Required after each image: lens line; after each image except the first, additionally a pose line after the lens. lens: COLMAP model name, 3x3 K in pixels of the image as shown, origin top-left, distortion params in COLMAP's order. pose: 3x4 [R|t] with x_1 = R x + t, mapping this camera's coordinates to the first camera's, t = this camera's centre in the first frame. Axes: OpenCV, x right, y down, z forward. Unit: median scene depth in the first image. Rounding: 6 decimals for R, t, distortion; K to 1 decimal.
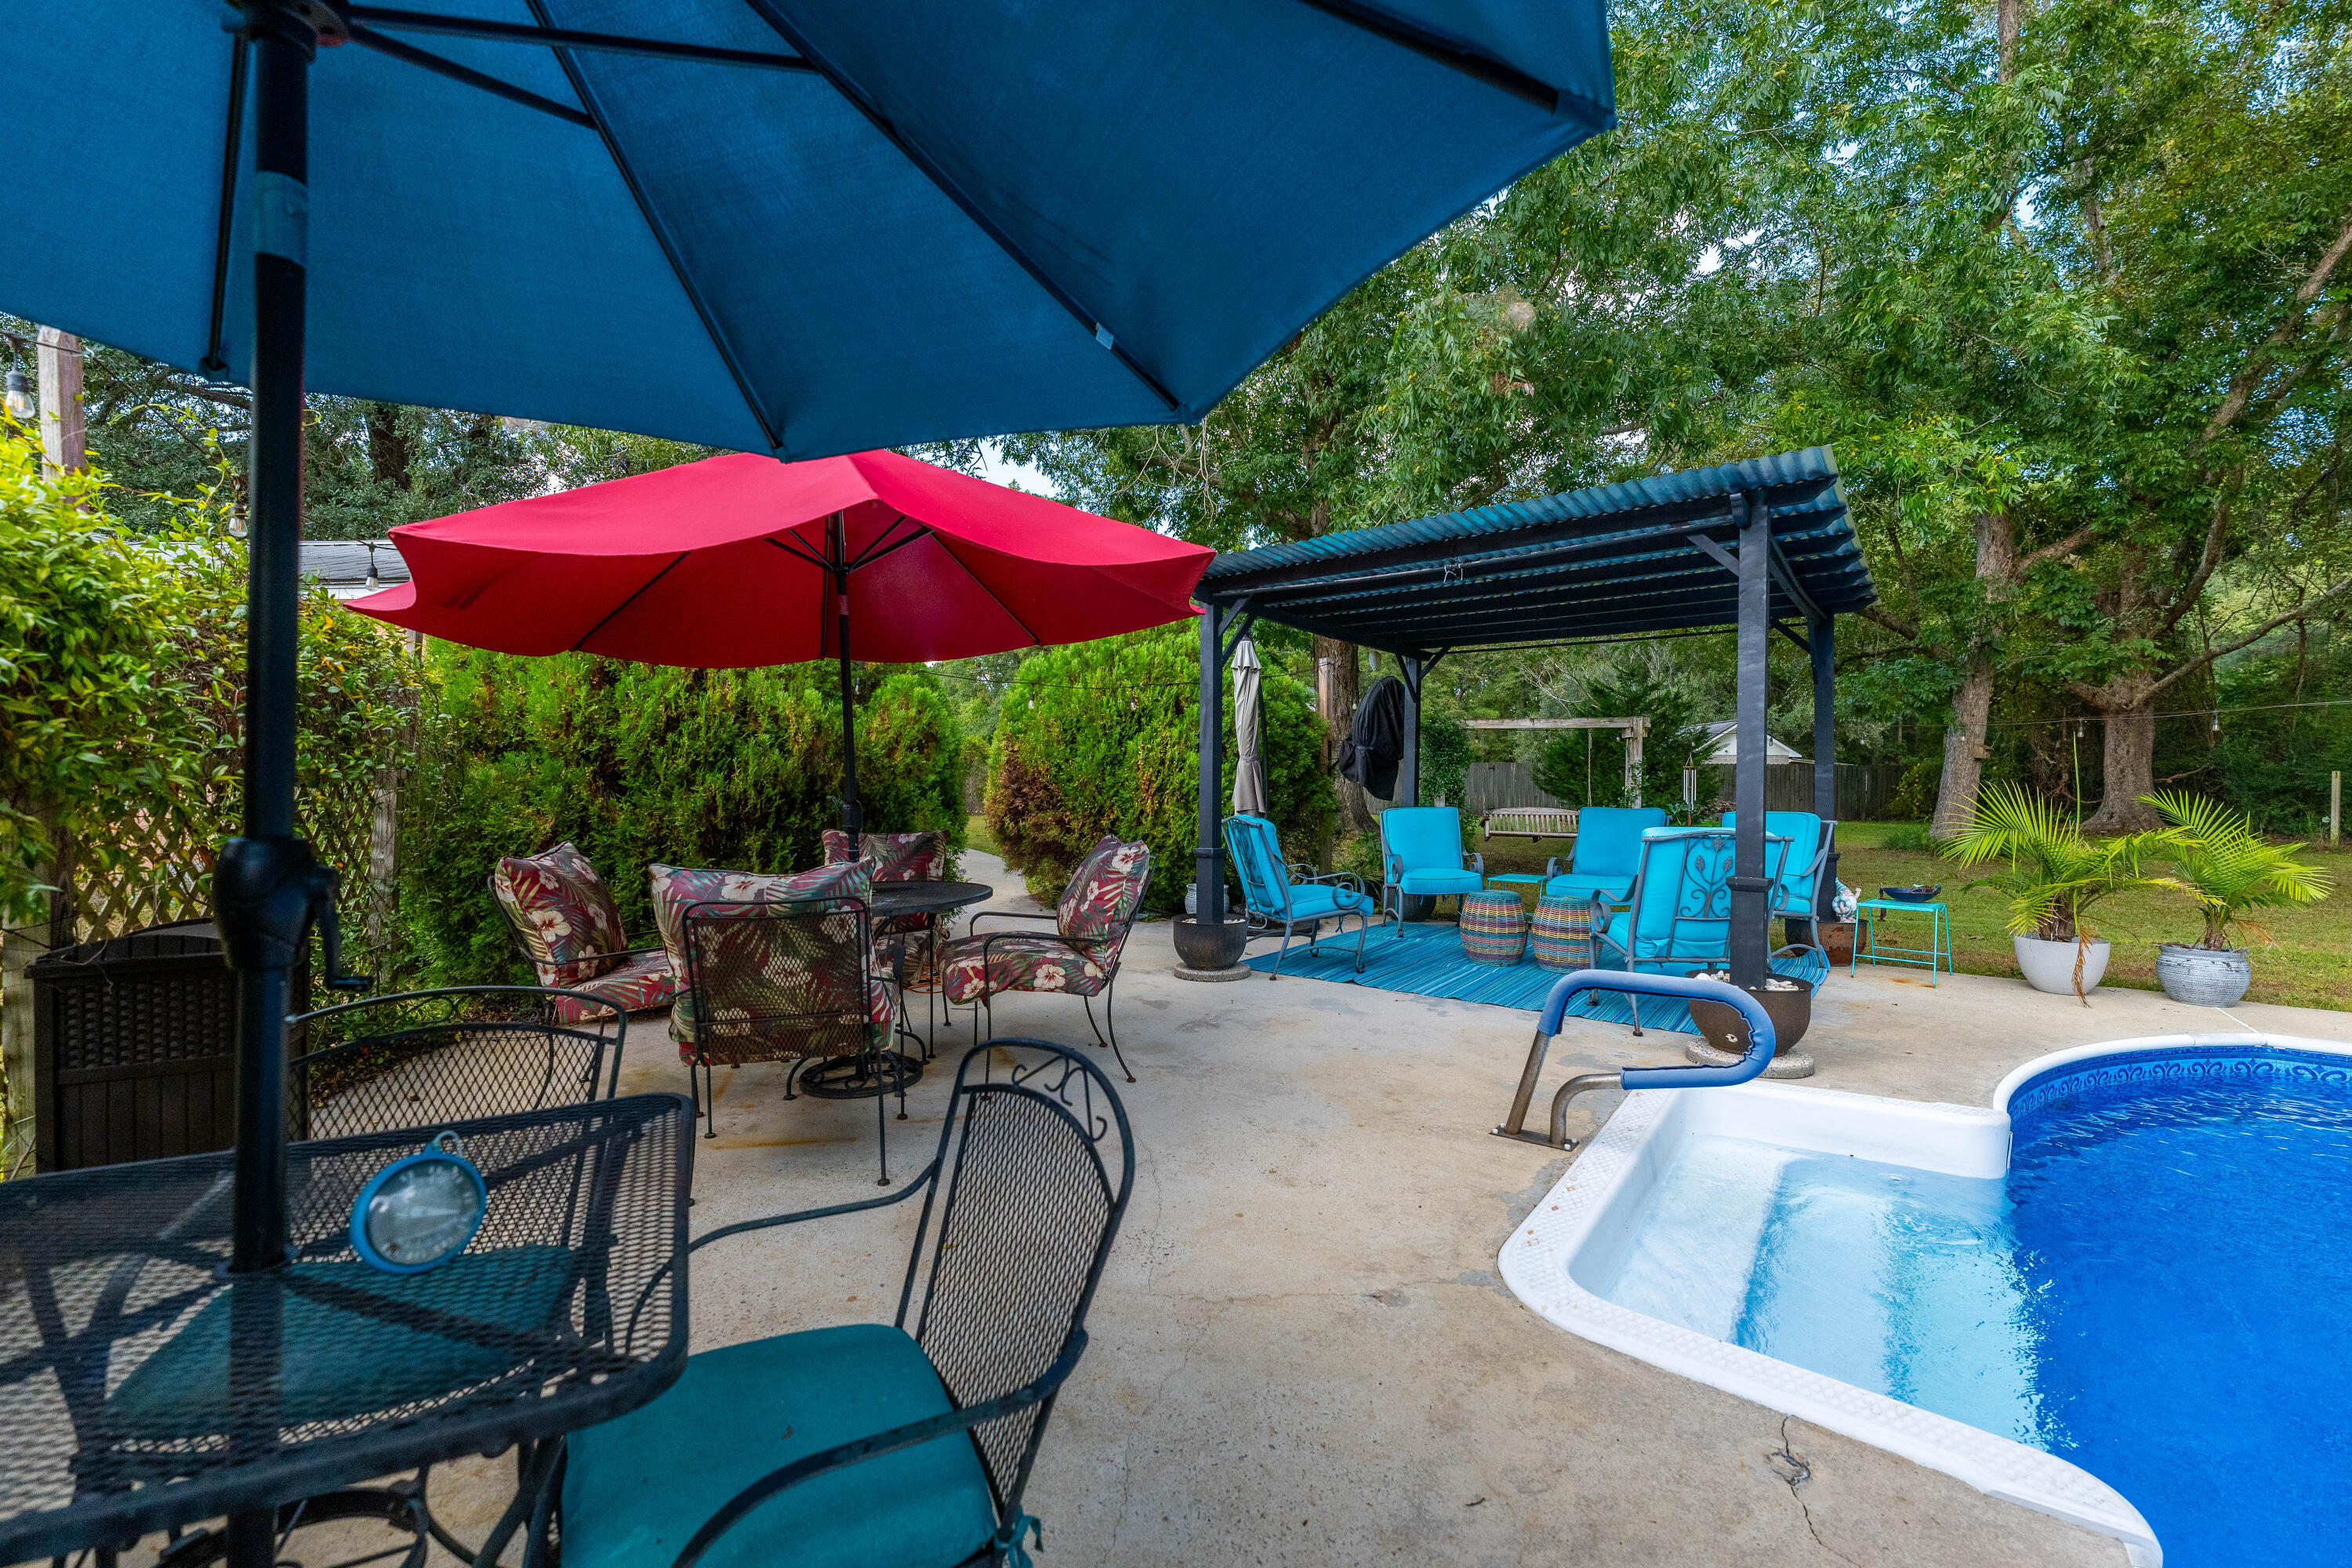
lens RADIAL K [[941.7, 0, 1168.2], [0, 941.7, 788.3], [0, 0, 1]] dist [0.001740, 0.000080]
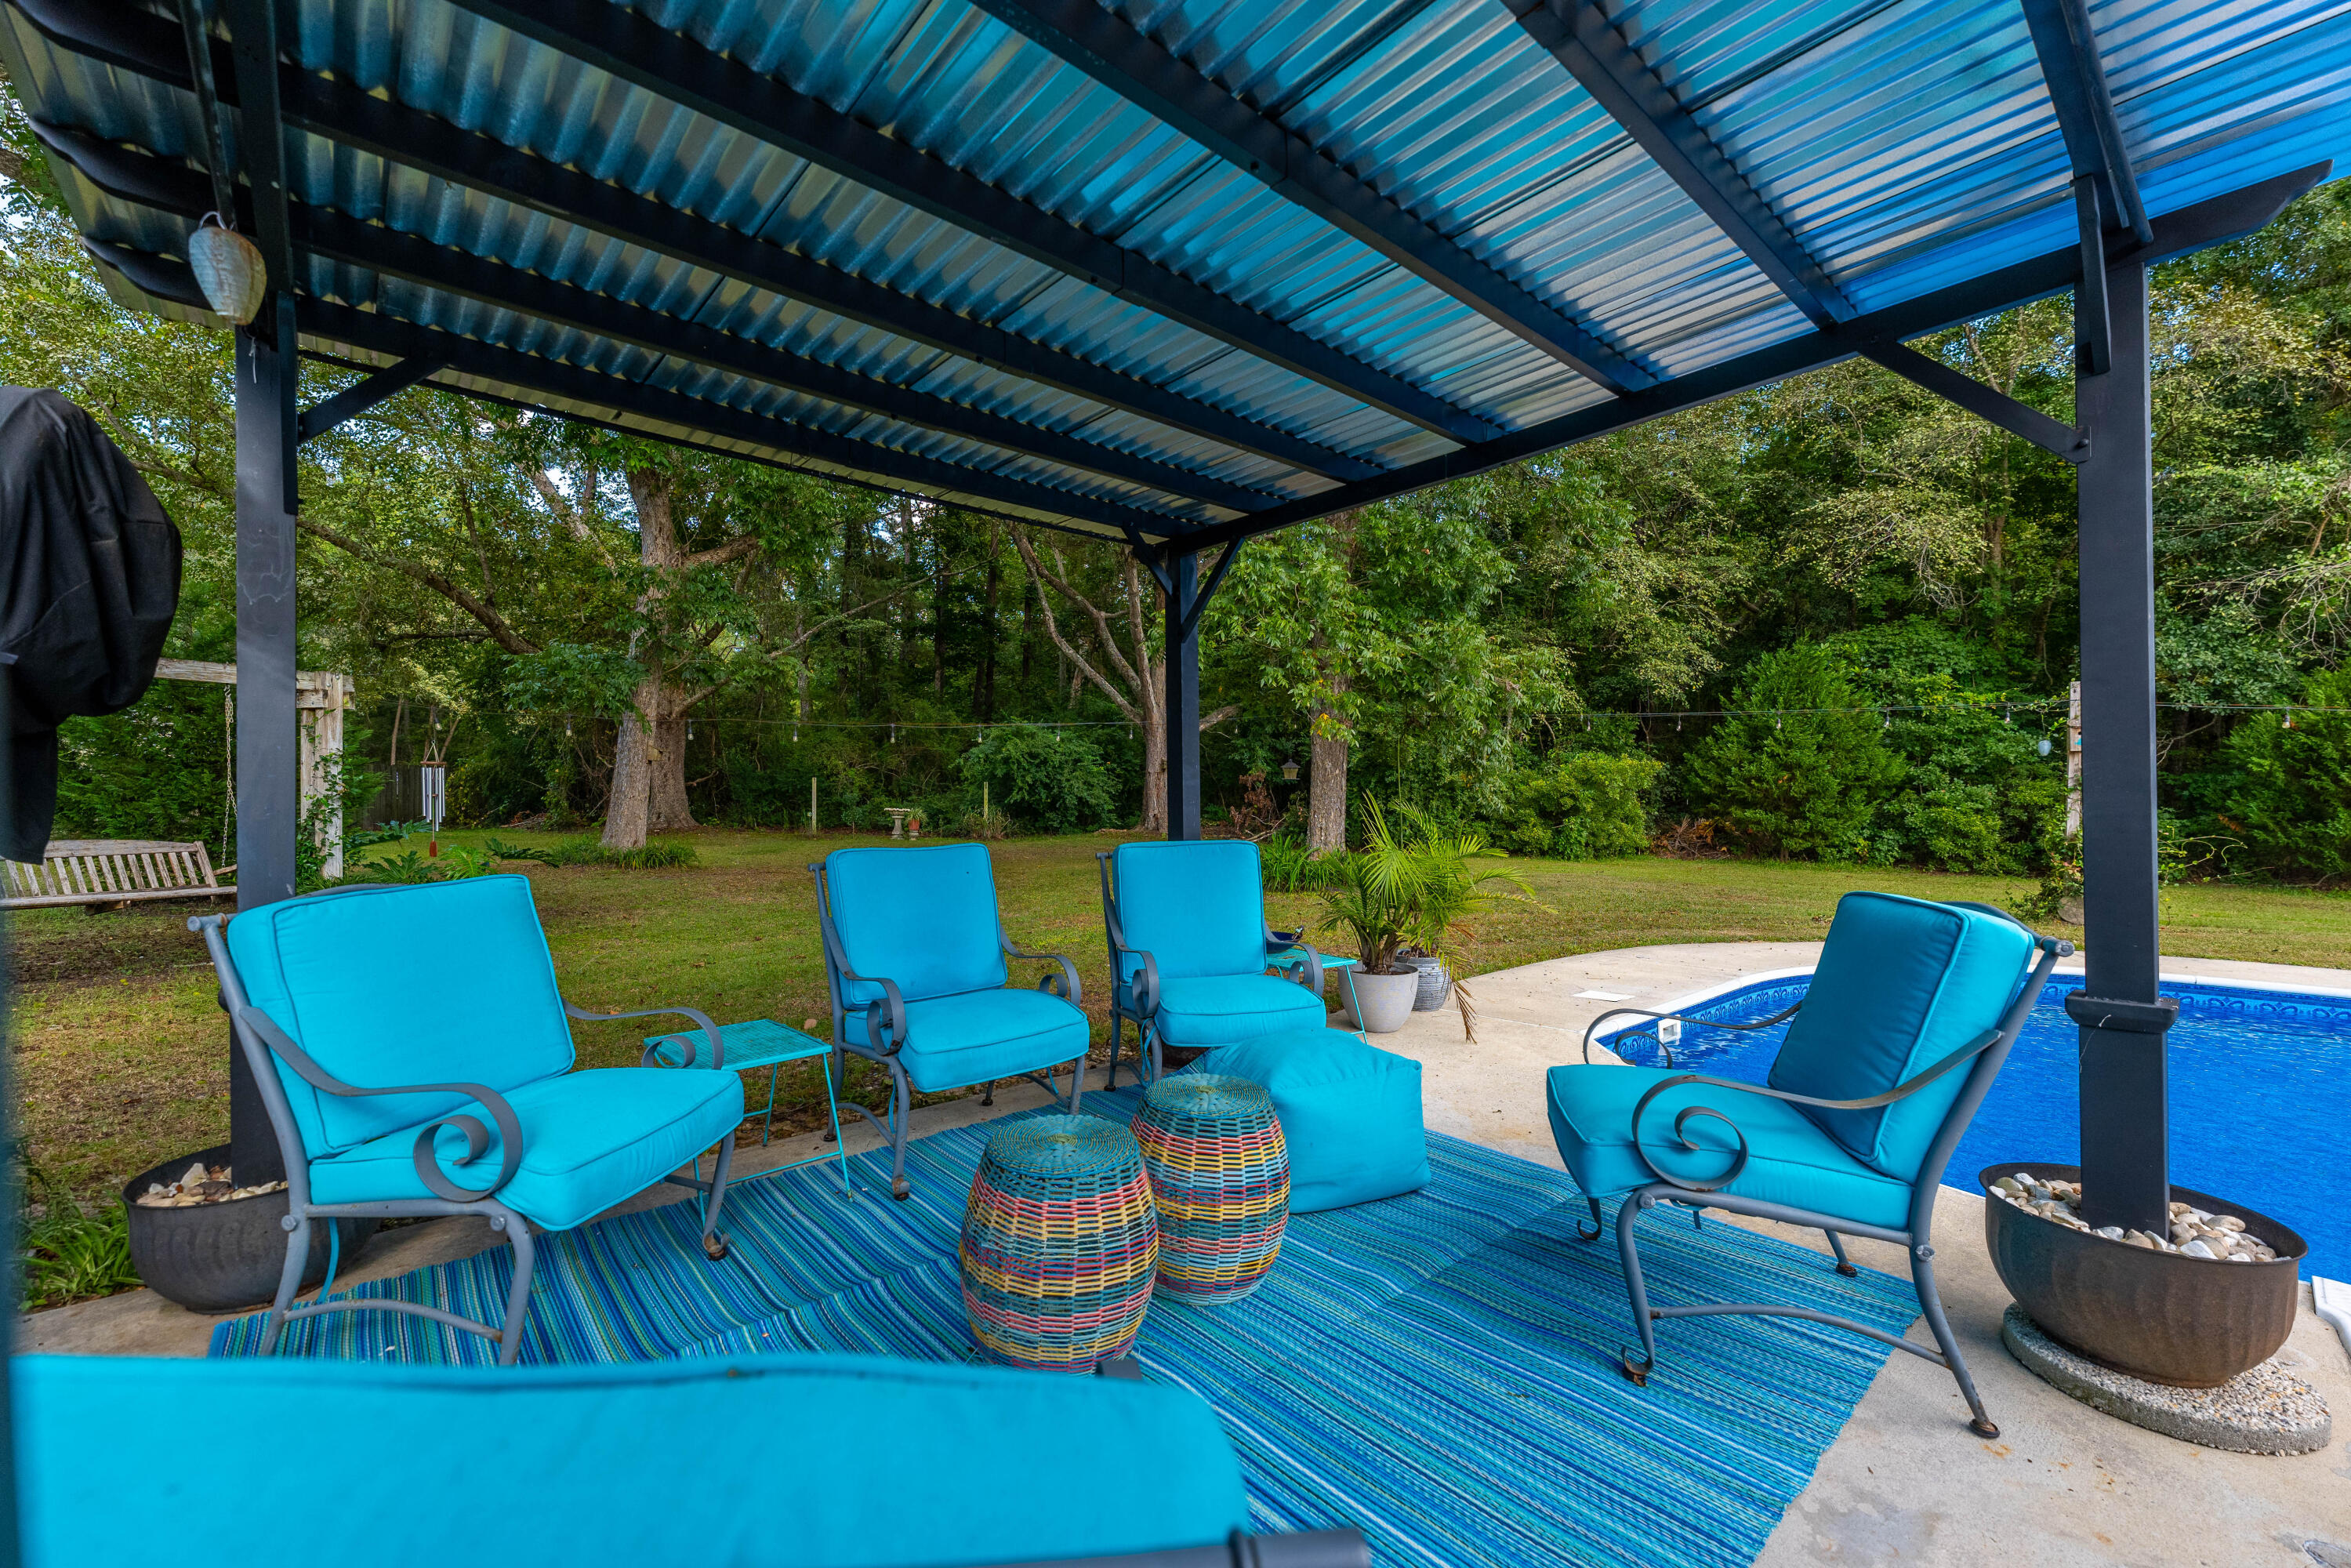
lens RADIAL K [[941.3, 0, 1167.7], [0, 941.3, 788.3], [0, 0, 1]] dist [0.001740, 0.000080]
pose [[0.162895, -0.004194, 0.986634, 0.137776], [0.005335, 0.999980, 0.003370, -0.033912], [-0.986629, 0.004714, 0.162914, 2.630928]]
